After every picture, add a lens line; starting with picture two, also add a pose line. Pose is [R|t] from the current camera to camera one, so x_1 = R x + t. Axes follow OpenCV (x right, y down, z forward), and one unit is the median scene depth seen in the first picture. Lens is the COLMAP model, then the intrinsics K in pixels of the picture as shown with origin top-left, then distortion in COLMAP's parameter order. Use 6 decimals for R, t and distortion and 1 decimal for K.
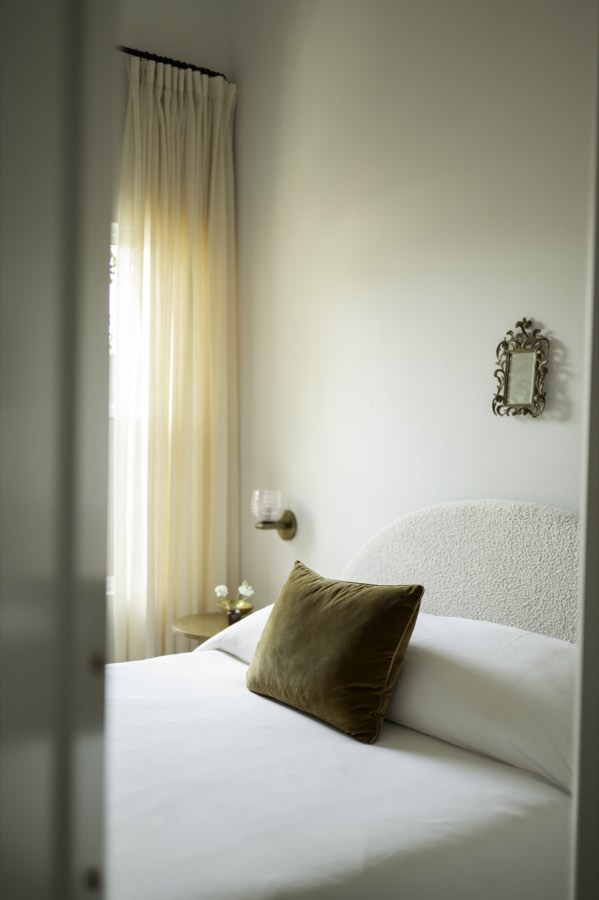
lens RADIAL K [[930.9, 0, 297.7], [0, 930.9, 466.7], [0, 0, 1]] dist [-0.002855, 0.015966]
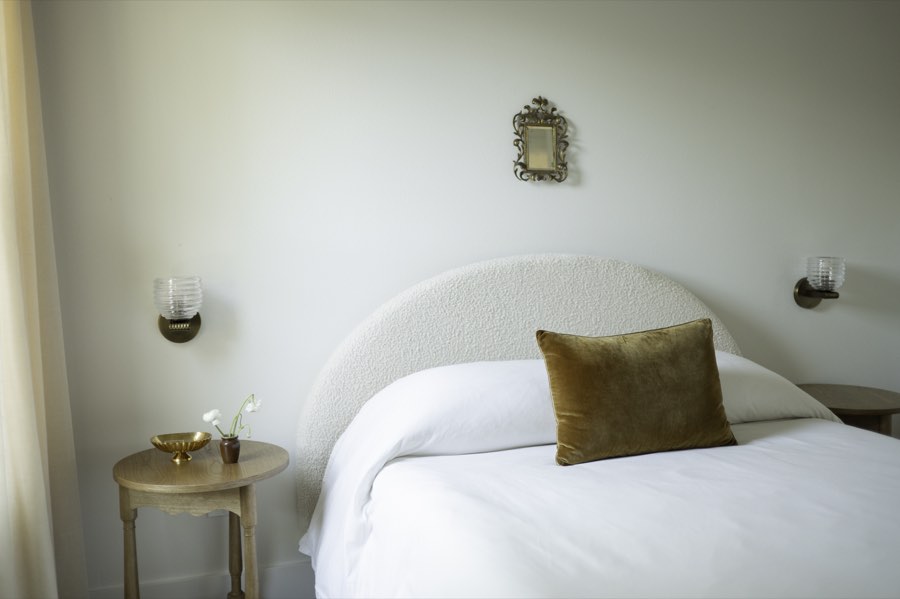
lens RADIAL K [[930.9, 0, 450.7], [0, 930.9, 339.4], [0, 0, 1]] dist [-0.002855, 0.015966]
pose [[0.258271, -0.129145, 0.957401, -0.938156], [0.053090, 0.991424, 0.119413, -0.003317], [-0.964613, 0.019988, 0.262913, 0.809993]]
